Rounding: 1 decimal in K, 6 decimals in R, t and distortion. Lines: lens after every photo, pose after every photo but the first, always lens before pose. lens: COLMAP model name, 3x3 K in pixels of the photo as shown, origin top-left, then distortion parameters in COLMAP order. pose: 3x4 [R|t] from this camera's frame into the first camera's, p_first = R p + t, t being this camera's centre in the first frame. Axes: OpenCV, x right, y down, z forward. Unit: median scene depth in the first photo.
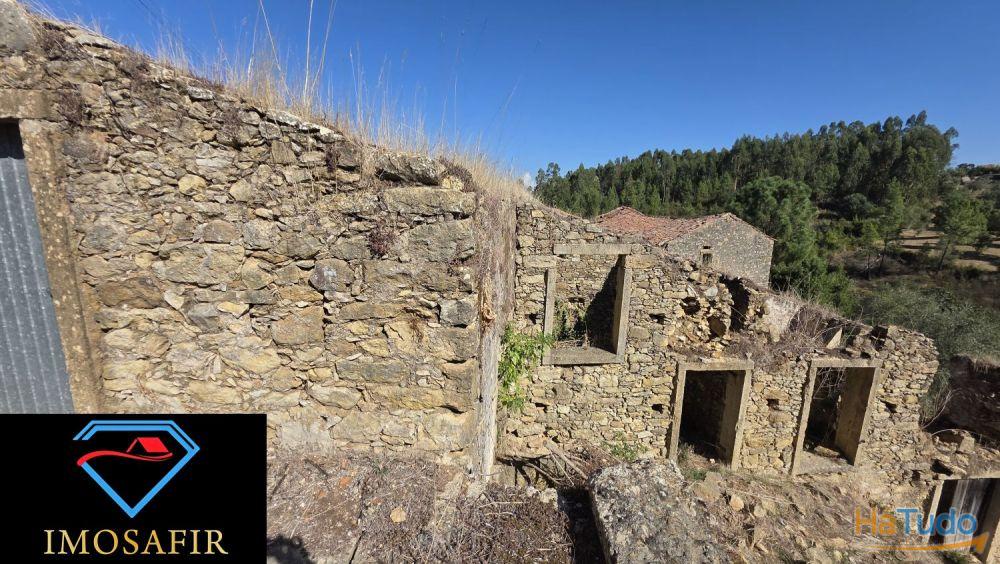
lens RADIAL K [[398.6, 0, 500.2], [0, 398.6, 281.2], [0, 0, 1]] dist [0.002258, -0.000300]
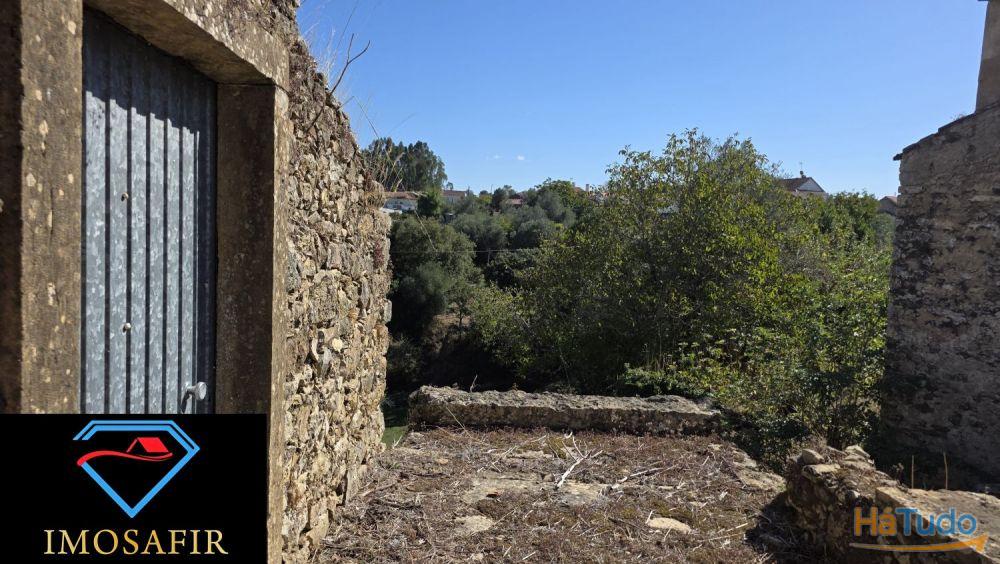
lens RADIAL K [[666.5, 0, 496.8], [0, 666.5, 285.5], [0, 0, 1]] dist [0.063991, -0.047249]
pose [[-0.031562, -0.086361, 0.995764, -0.678320], [0.153053, 0.984093, 0.090200, -0.043477], [-0.987714, 0.155251, -0.017842, 0.219270]]
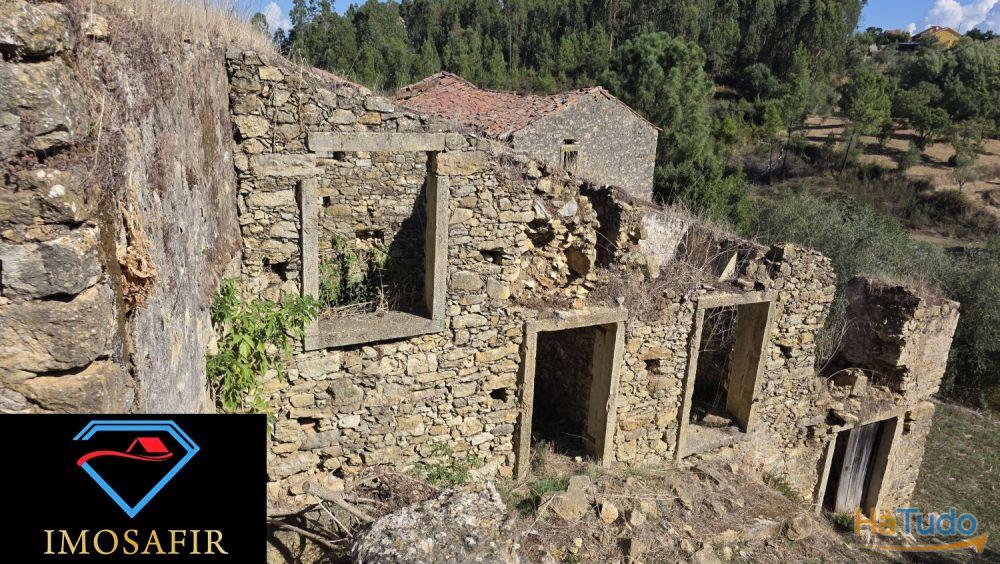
lens RADIAL K [[667.6, 0, 507.4], [0, 667.6, 284.2], [0, 0, 1]] dist [0.083585, -0.083898]
pose [[0.929066, -0.082602, 0.360574, 0.033955], [0.038577, 0.991070, 0.127643, 0.004634], [-0.367898, -0.104679, 0.923955, 0.020294]]
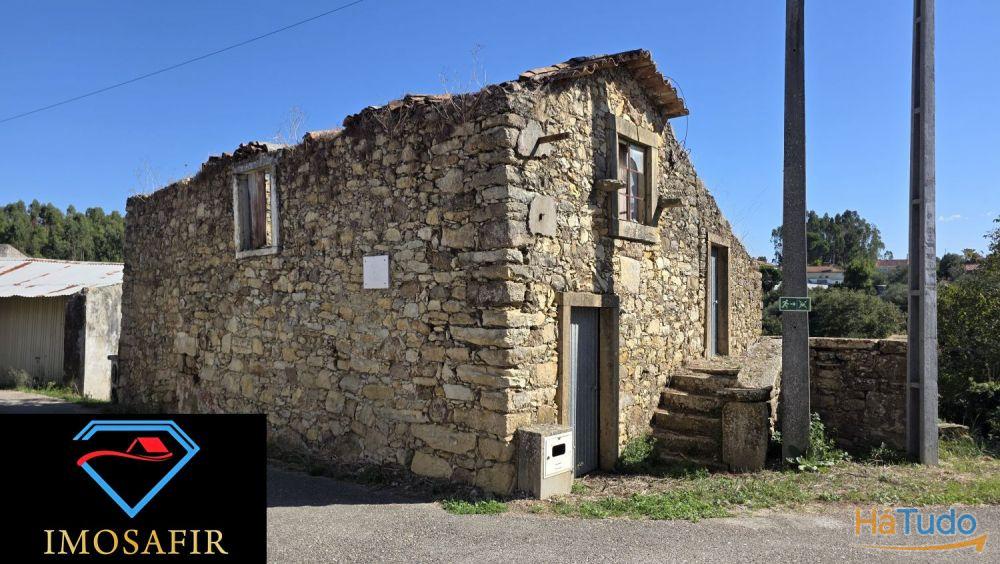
lens RADIAL K [[667.6, 0, 507.4], [0, 667.6, 284.2], [0, 0, 1]] dist [0.083585, -0.083898]
pose [[0.528339, 0.021816, 0.848753, -2.072061], [0.159514, 0.979318, -0.124467, 0.089244], [-0.833914, 0.201149, 0.513932, -0.084378]]
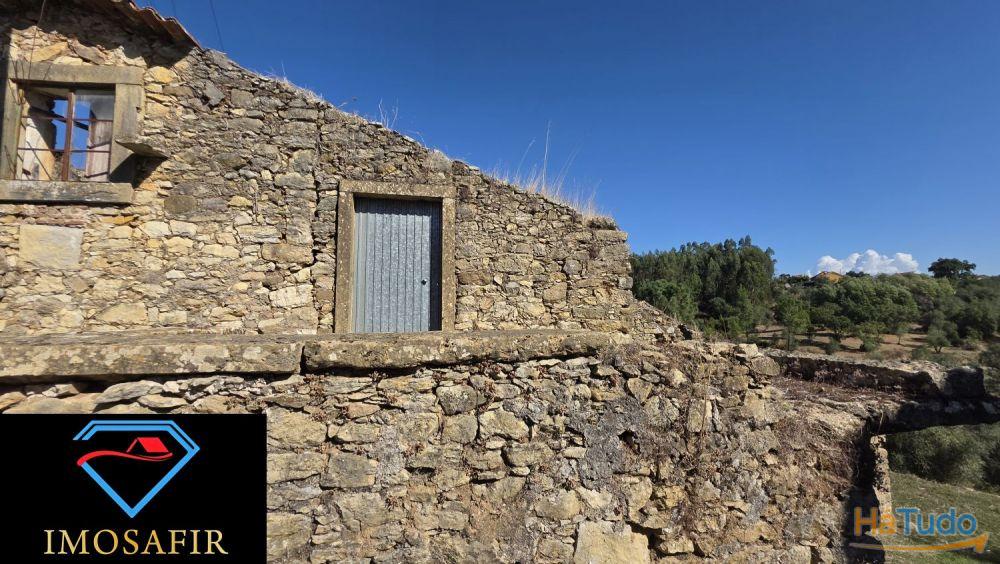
lens RADIAL K [[398.6, 0, 500.2], [0, 398.6, 281.2], [0, 0, 1]] dist [0.002258, -0.000300]
pose [[0.975333, -0.003734, 0.220705, -0.416587], [0.063015, 0.962959, -0.262182, 0.197206], [-0.211551, 0.269623, 0.939441, -0.315726]]
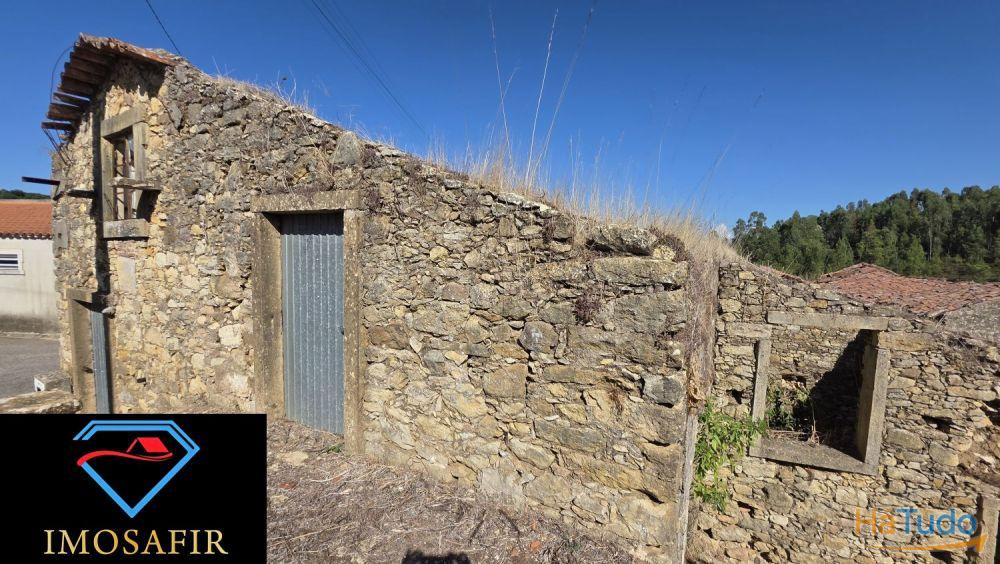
lens RADIAL K [[398.3, 0, 500.6], [0, 398.3, 281.2], [0, 0, 1]] dist [0.001383, 0.000285]
pose [[0.905279, 0.032172, -0.423598, -0.020715], [-0.086921, 0.990061, -0.110566, -0.011425], [0.415831, 0.136912, 0.899077, -0.008589]]
